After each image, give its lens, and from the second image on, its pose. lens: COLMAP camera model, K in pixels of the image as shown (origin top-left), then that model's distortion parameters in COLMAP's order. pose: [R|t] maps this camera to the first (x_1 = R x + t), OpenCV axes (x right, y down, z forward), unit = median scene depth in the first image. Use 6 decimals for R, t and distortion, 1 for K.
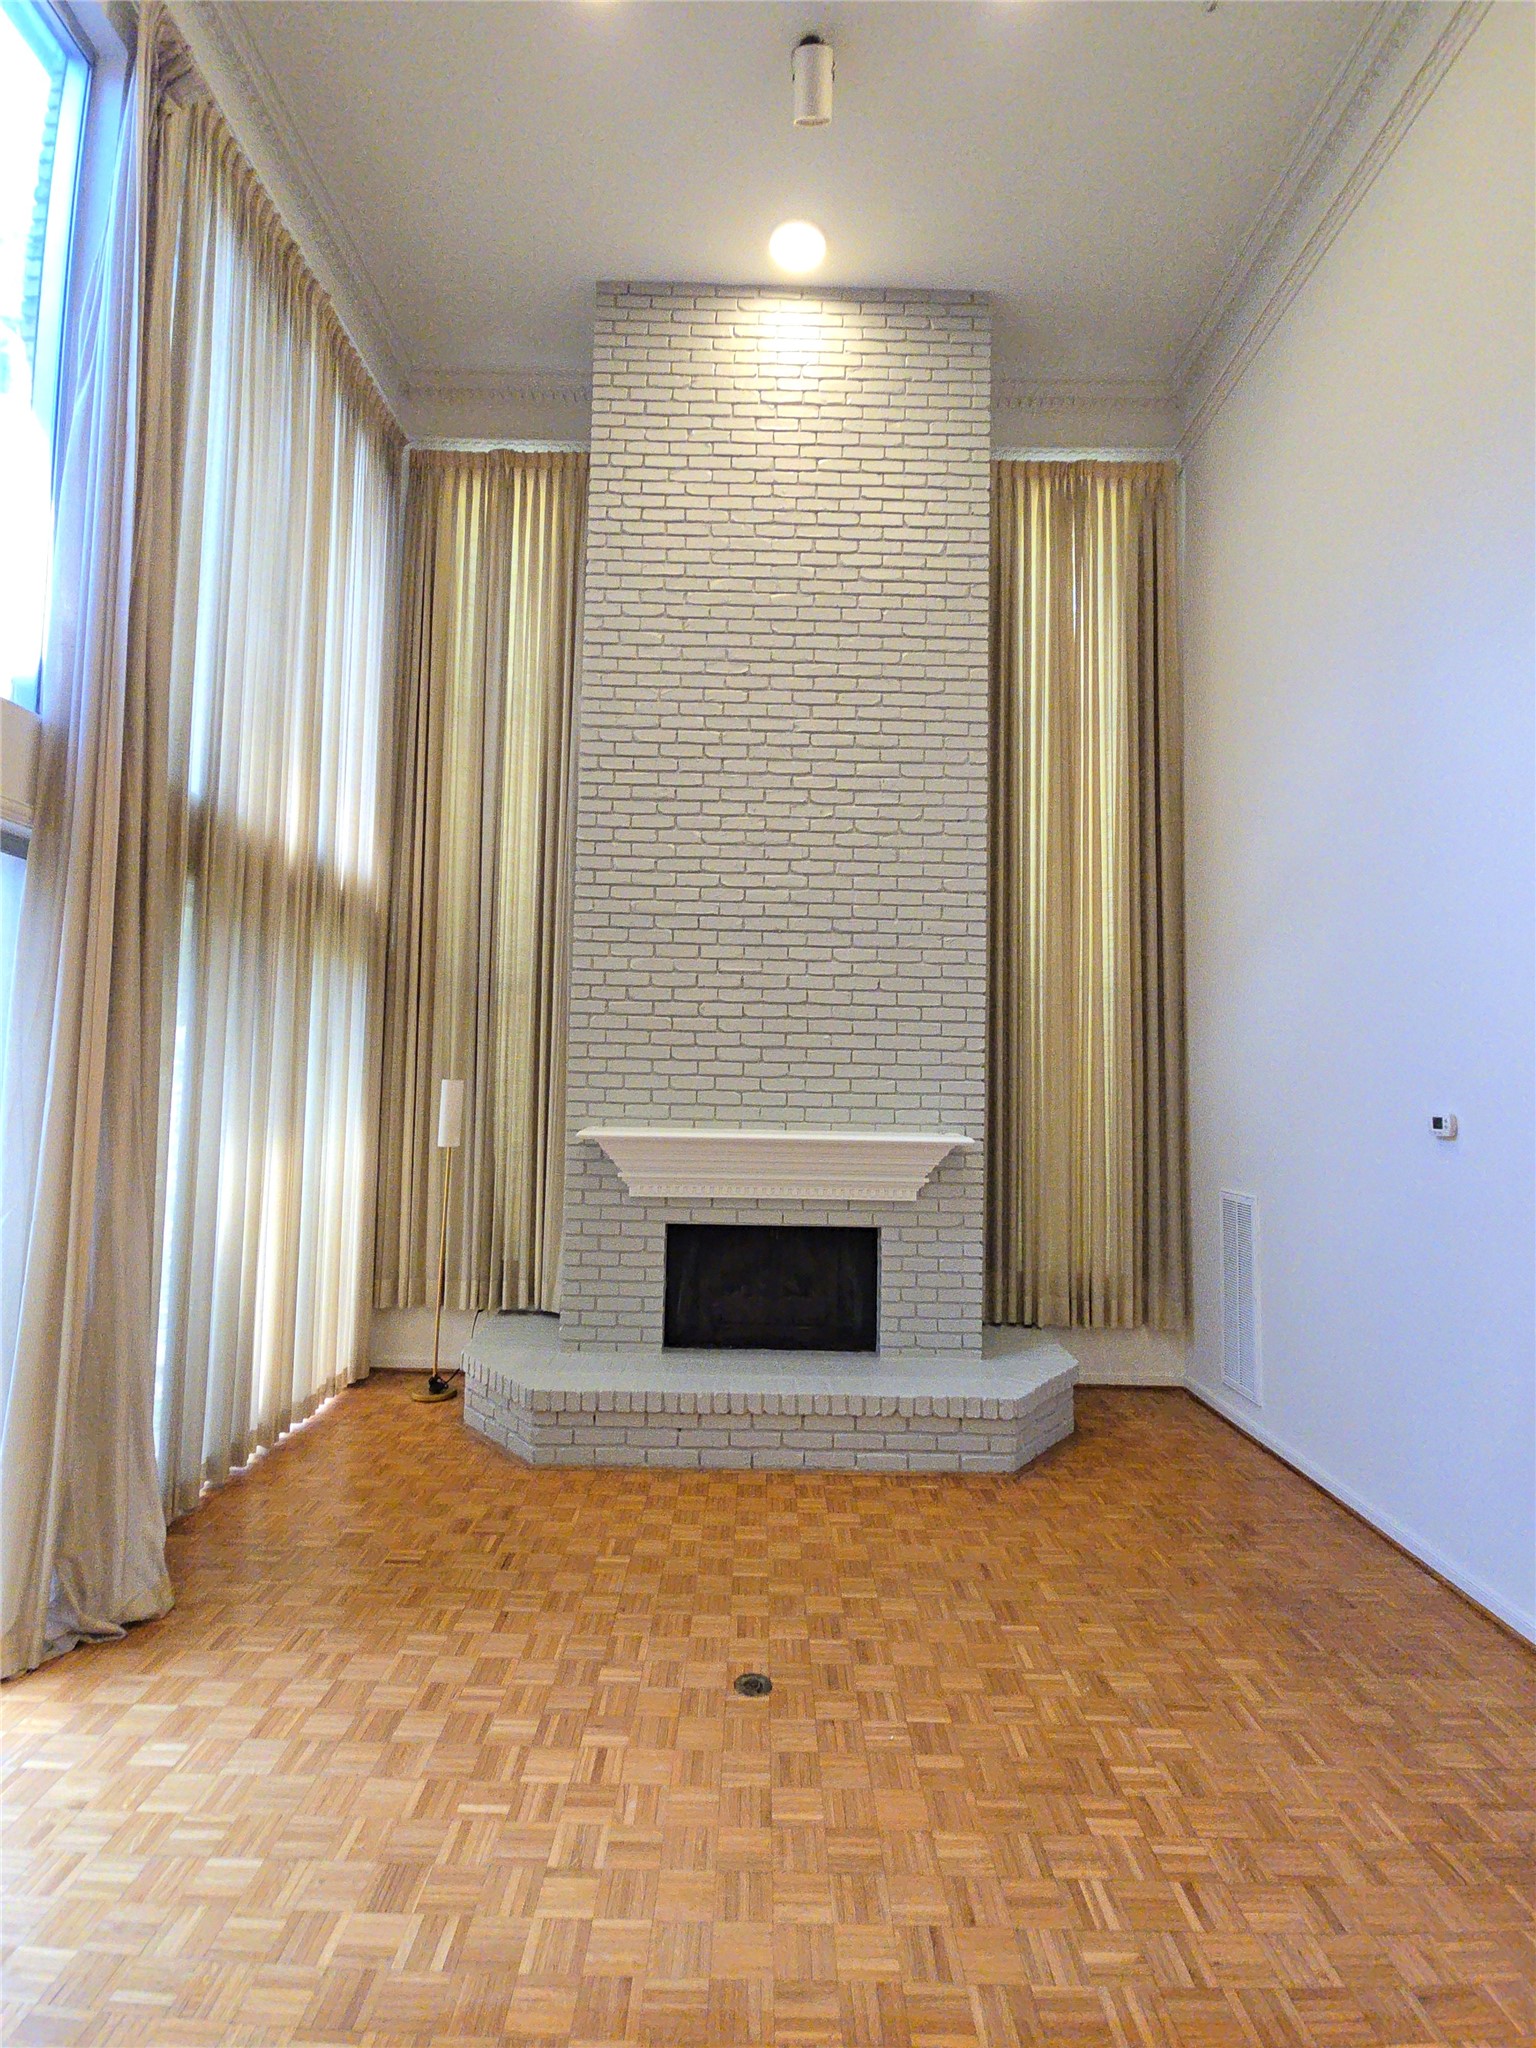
lens RADIAL K [[931.1, 0, 758.5], [0, 931.1, 1022.7], [0, 0, 1]] dist [0.001234, -0.000810]
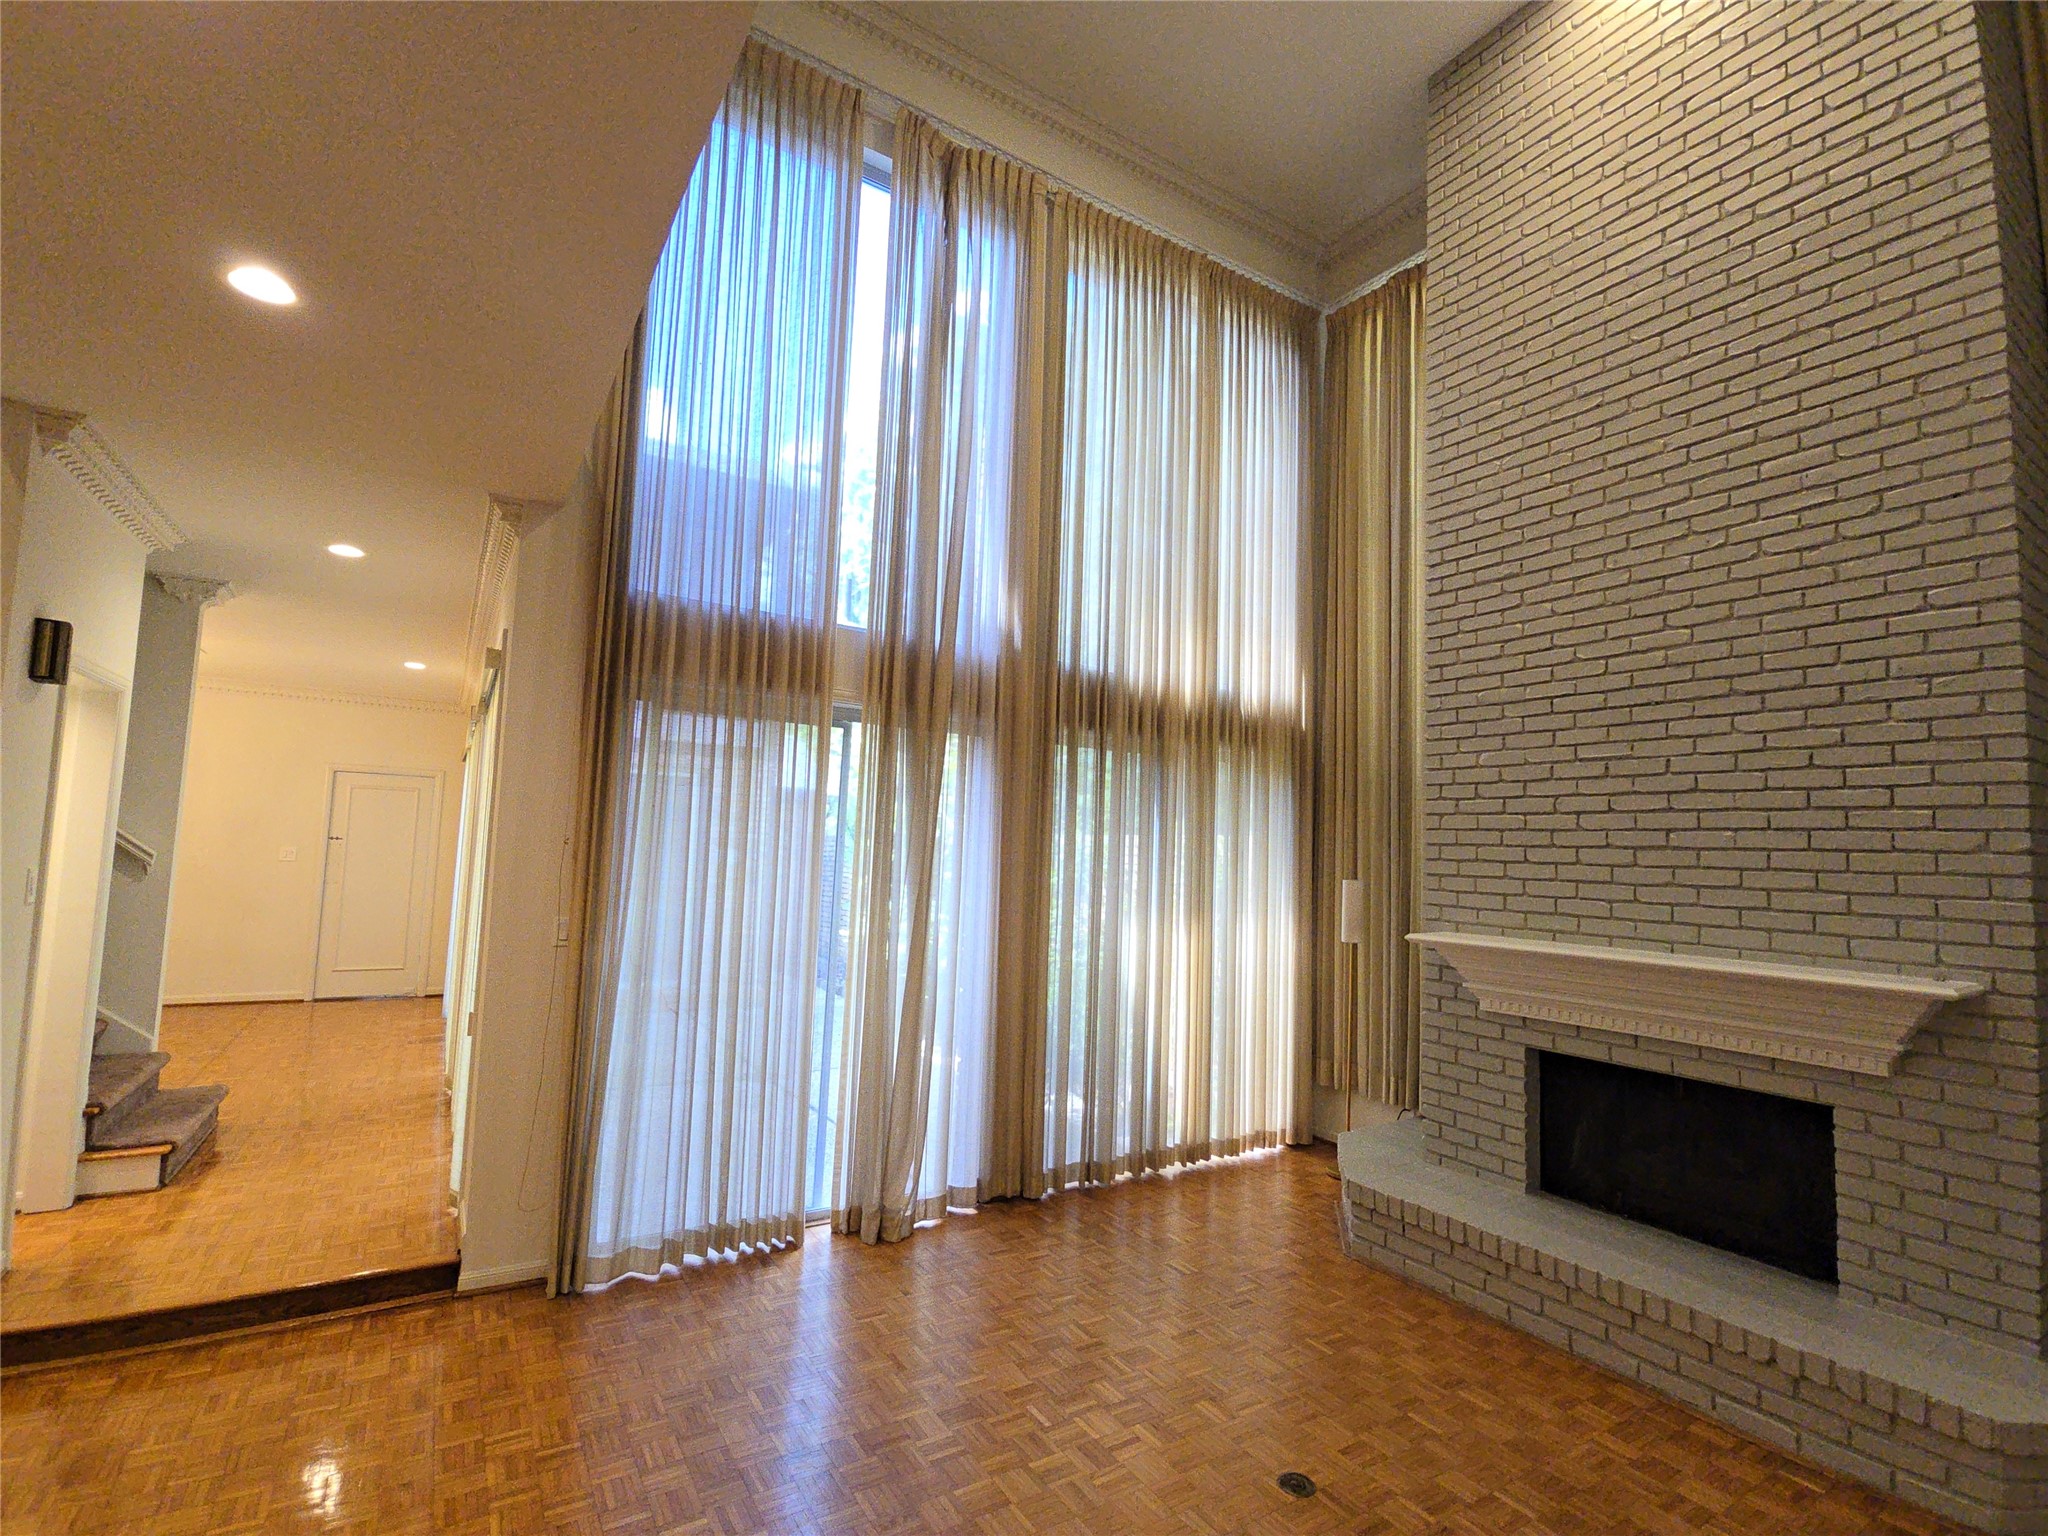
lens RADIAL K [[931.1, 0, 1024.6], [0, 931.1, 781.1], [0, 0, 1]] dist [0.001234, -0.000810]
pose [[0.538579, -0.064901, -0.840071, 0.401965], [0.026777, 0.997844, -0.059922, 0.002385], [0.842149, 0.009778, 0.539156, 0.110900]]
